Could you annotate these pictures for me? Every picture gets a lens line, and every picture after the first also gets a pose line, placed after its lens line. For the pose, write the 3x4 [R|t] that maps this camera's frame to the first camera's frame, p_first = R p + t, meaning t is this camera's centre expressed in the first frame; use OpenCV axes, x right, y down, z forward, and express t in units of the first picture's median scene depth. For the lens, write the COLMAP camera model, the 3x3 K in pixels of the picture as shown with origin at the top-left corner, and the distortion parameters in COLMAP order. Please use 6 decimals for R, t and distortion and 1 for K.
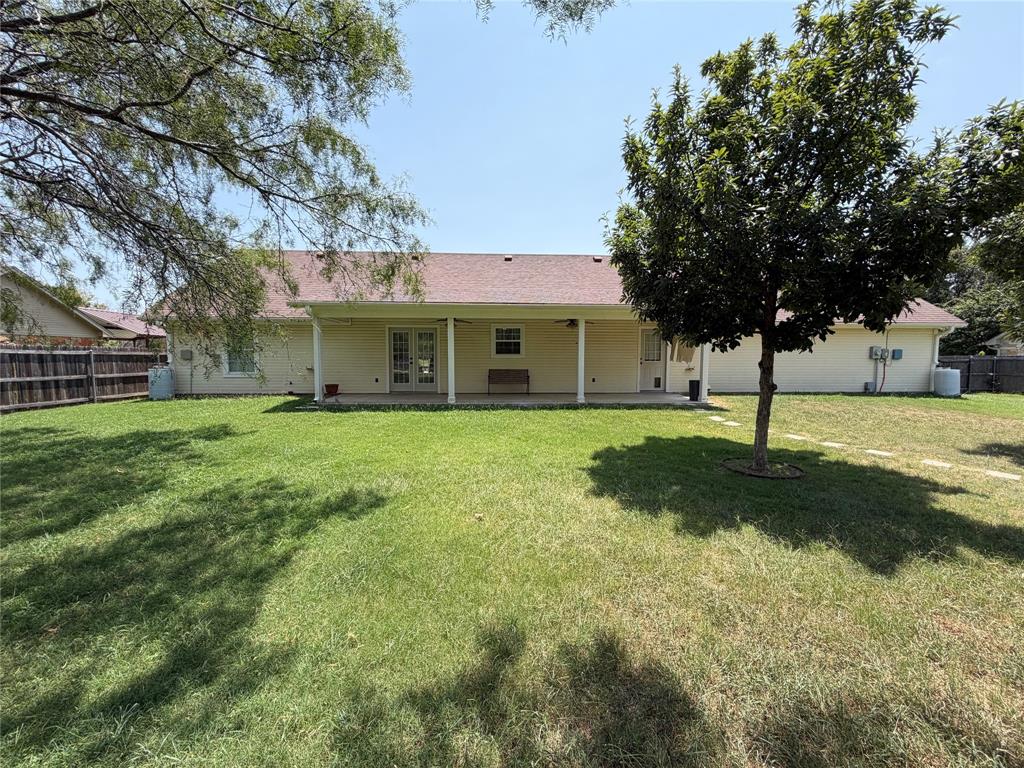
lens RADIAL K [[404.0, 0, 507.7], [0, 404.0, 384.4], [0, 0, 1]] dist [0.000815, 0.000093]
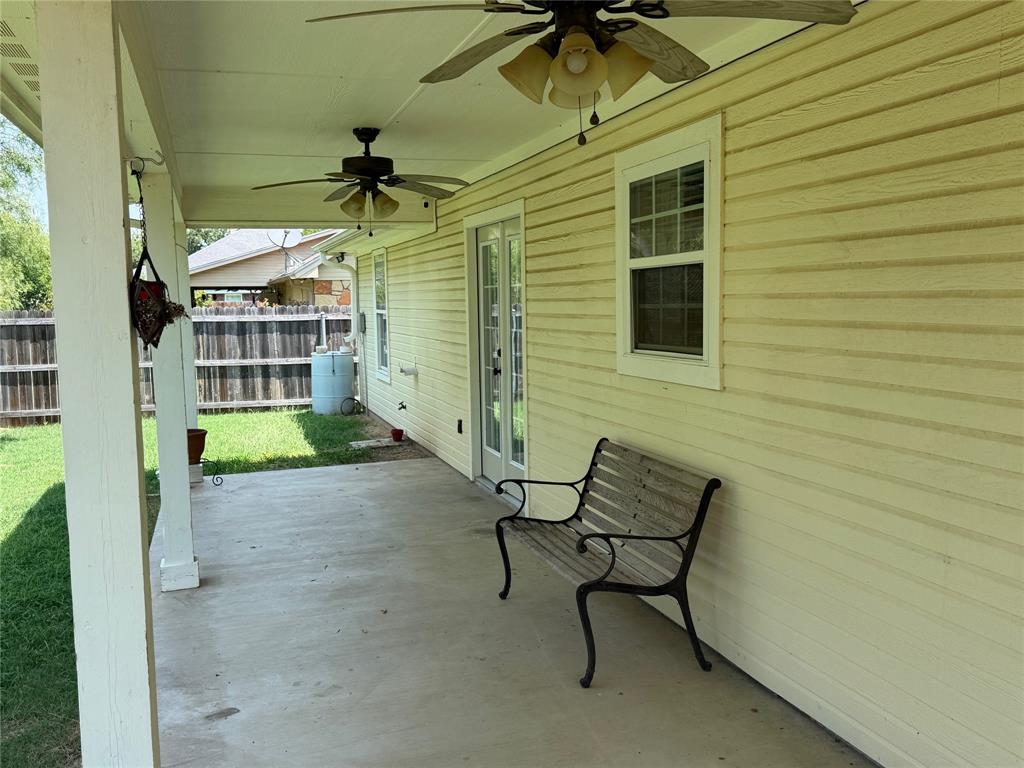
lens RADIAL K [[1025.7, 0, 511.7], [0, 1025.7, 384.8], [0, 0, 1]] dist [0.070735, 0.000000]
pose [[0.203093, 0.079446, -0.975931, 0.387744], [-0.040868, 0.996522, 0.072617, -0.097564], [0.978306, 0.025136, 0.205633, 0.972890]]
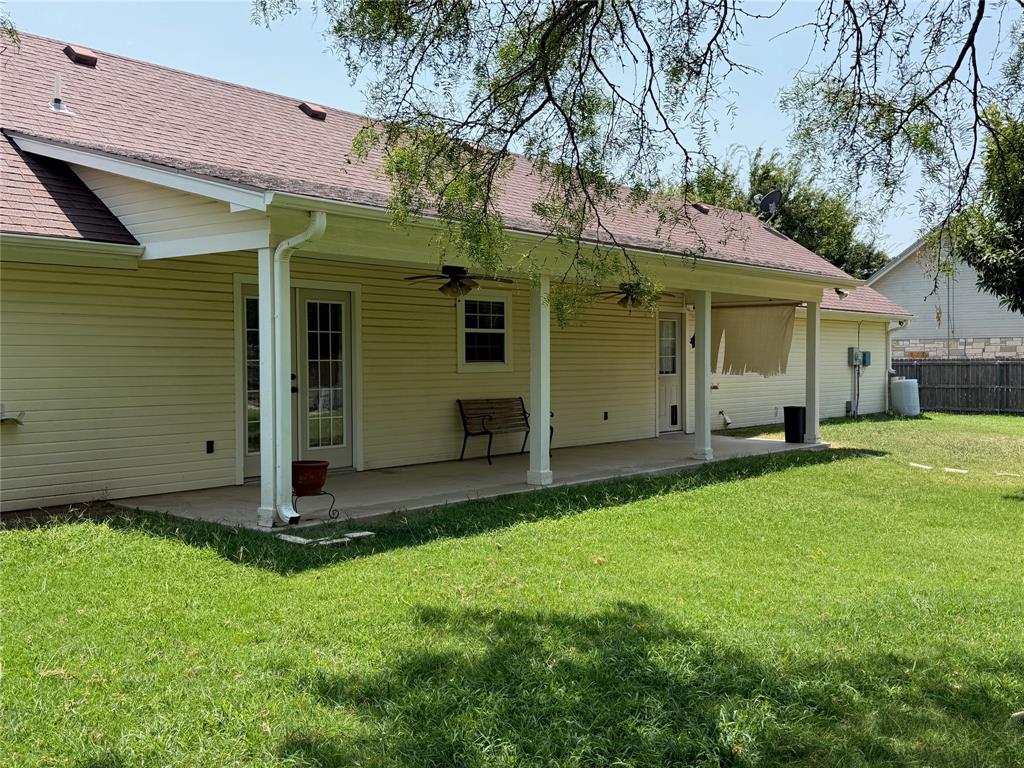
lens RADIAL K [[1025.7, 0, 512.8], [0, 1025.7, 383.0], [0, 0, 1]] dist [0.070735, 0.000000]
pose [[0.689052, -0.022345, 0.724367, -0.826697], [0.068340, 0.997074, -0.034251, -0.017487], [-0.721482, 0.073104, 0.688563, 0.283473]]
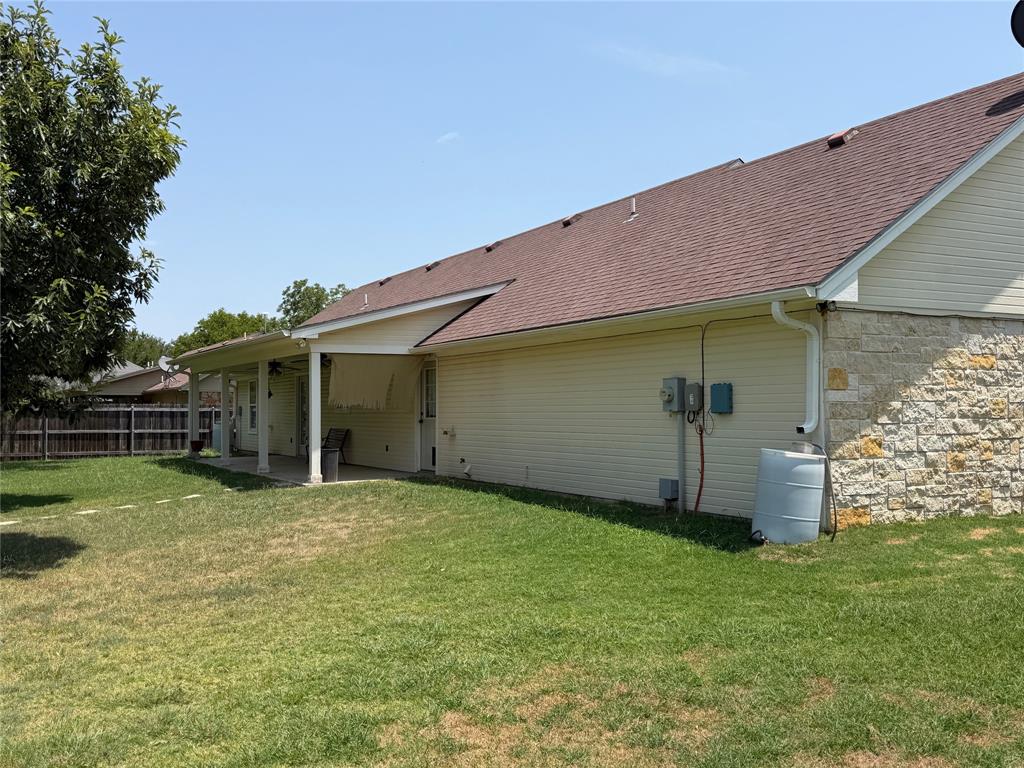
lens RADIAL K [[1025.7, 0, 512.4], [0, 1025.7, 387.9], [0, 0, 1]] dist [0.070735, 0.000000]
pose [[0.391374, -0.023774, -0.919925, 1.915739], [-0.053077, 0.997419, -0.048358, -0.043074], [0.918700, 0.067753, 0.389102, 0.652465]]
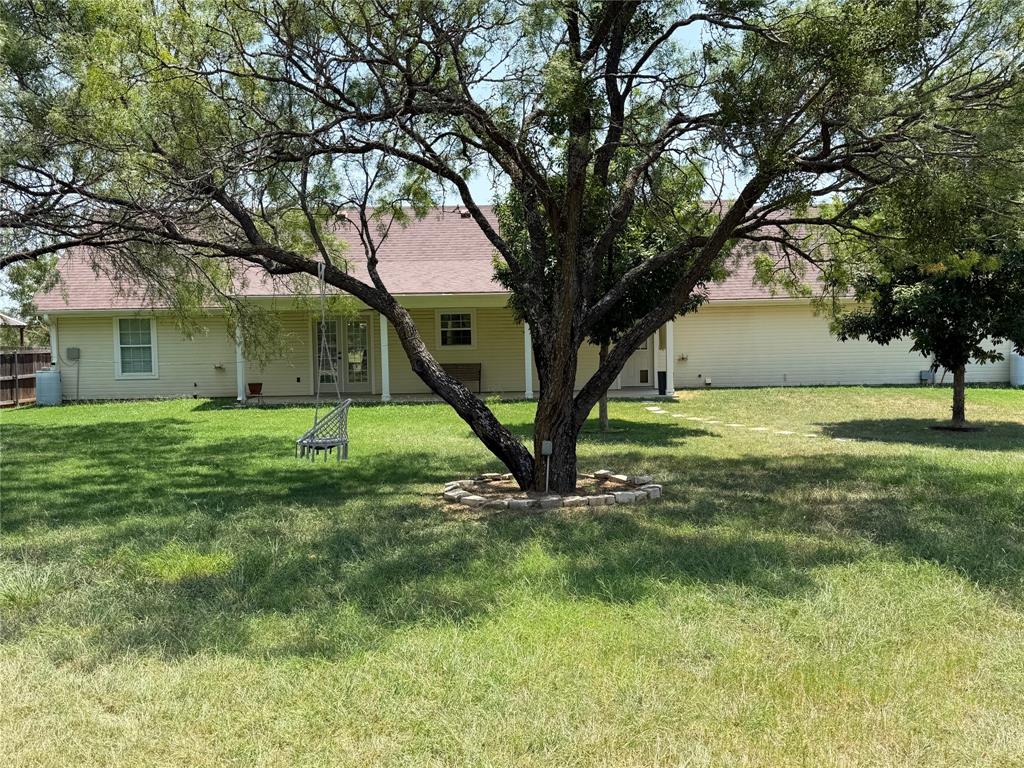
lens RADIAL K [[1025.7, 0, 513.5], [0, 1025.7, 387.2], [0, 0, 1]] dist [0.070735, 0.000000]
pose [[0.998636, -0.017958, -0.049025, 0.241726], [0.017020, 0.999665, -0.019487, 0.059458], [0.049358, 0.018626, 0.998607, -1.195054]]
